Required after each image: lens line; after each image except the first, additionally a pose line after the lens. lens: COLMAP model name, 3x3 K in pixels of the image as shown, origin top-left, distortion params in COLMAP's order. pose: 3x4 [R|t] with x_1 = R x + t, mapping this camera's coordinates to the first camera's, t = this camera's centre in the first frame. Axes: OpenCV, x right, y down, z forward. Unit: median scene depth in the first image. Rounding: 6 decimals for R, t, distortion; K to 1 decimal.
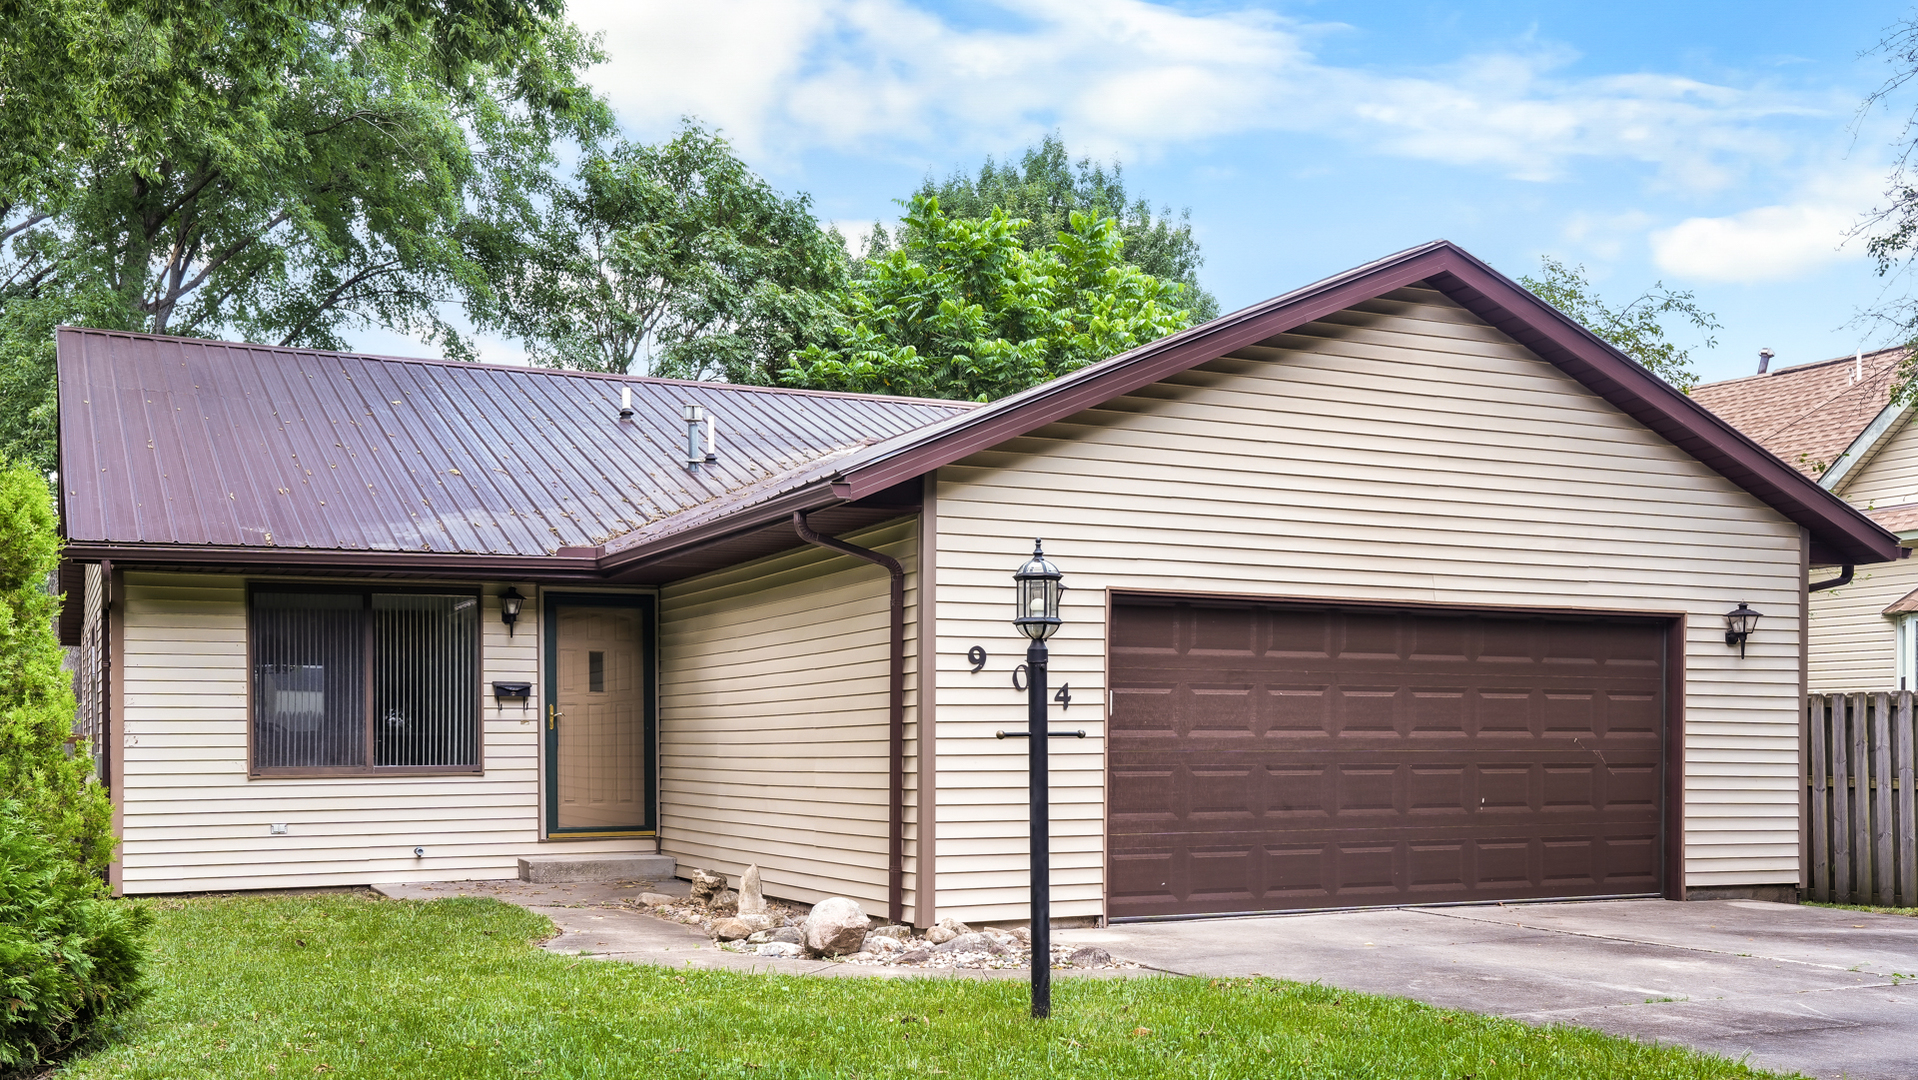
lens RADIAL K [[1922.0, 0, 964.2], [0, 1922.0, 667.0], [0, 0, 1]] dist [-0.002235, -0.021835]
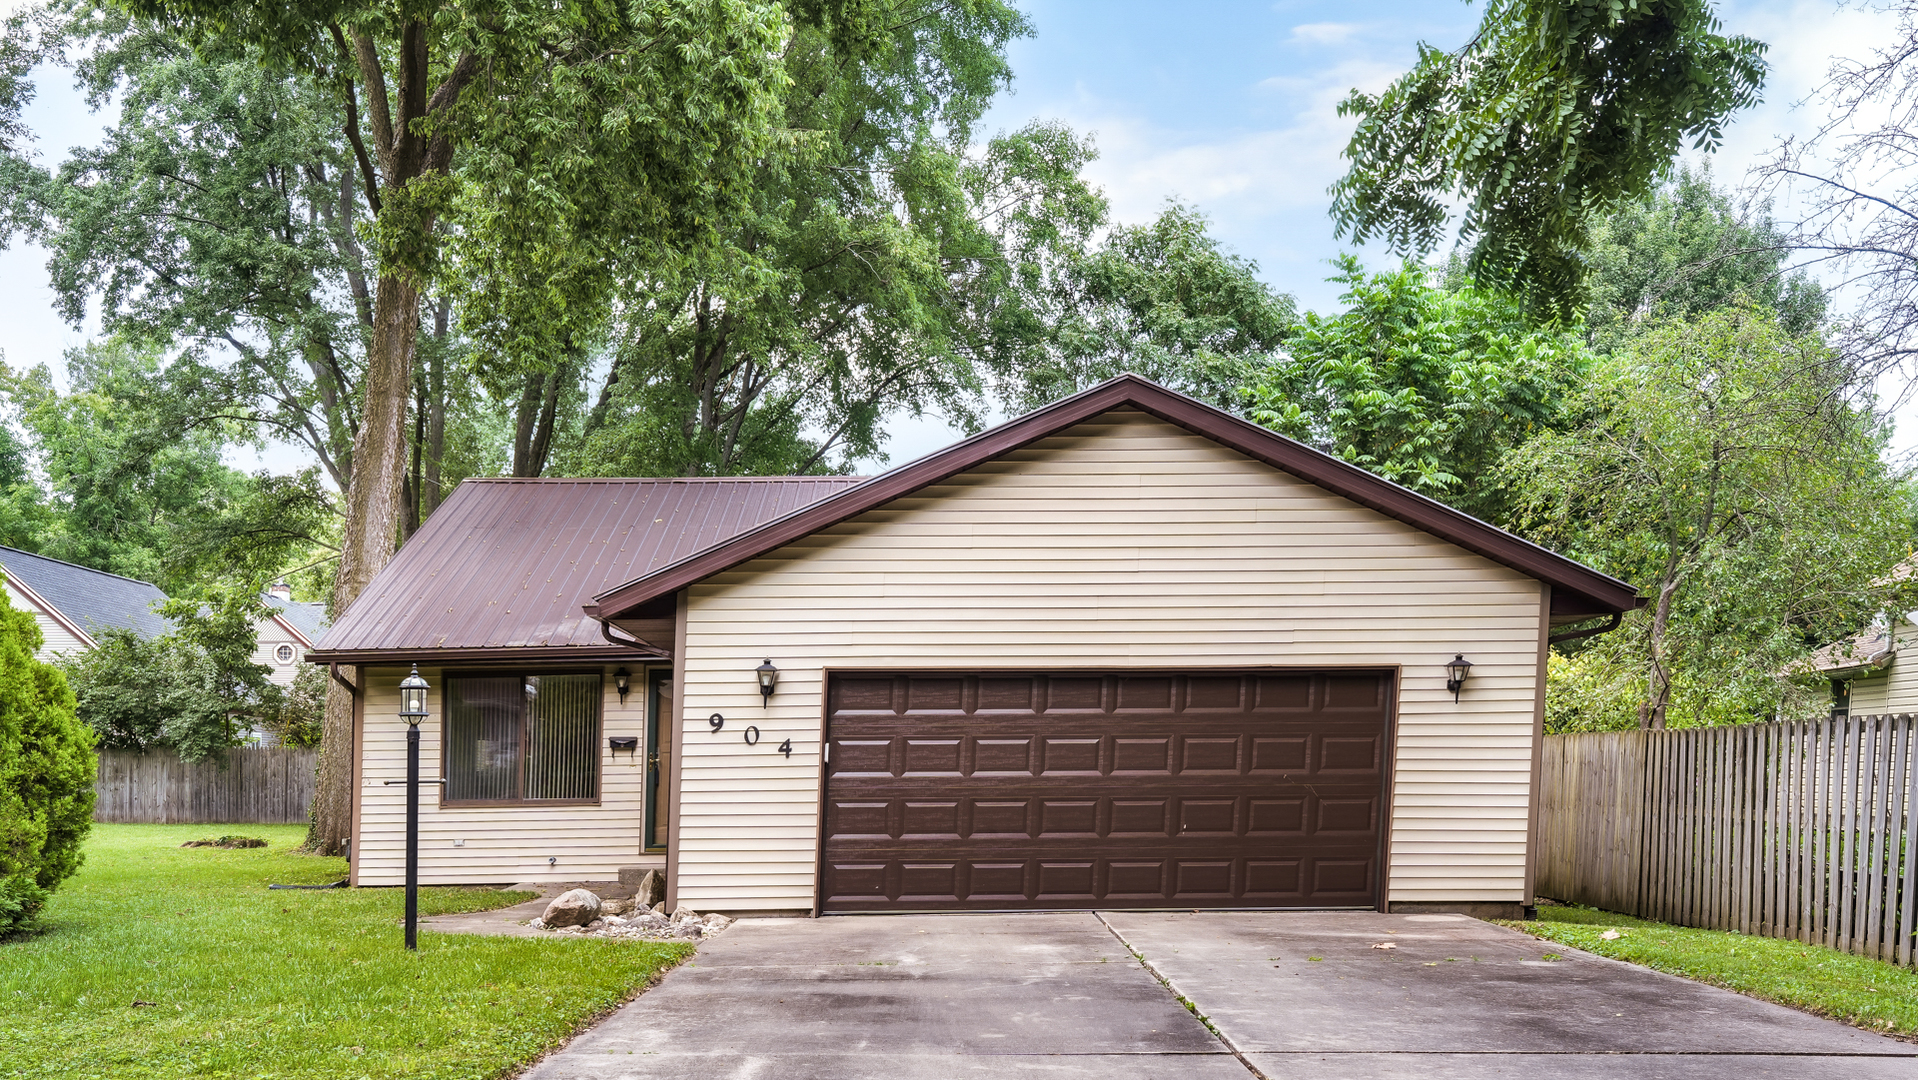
lens RADIAL K [[1965.9, 0, 985.8], [0, 1965.9, 718.1], [0, 0, 1]] dist [0.011451, 0.017566]
pose [[0.910291, -0.018482, -0.413556, 0.628968], [0.023876, 0.999684, 0.007877, -0.011530], [0.413280, -0.017044, 0.910444, -0.178761]]
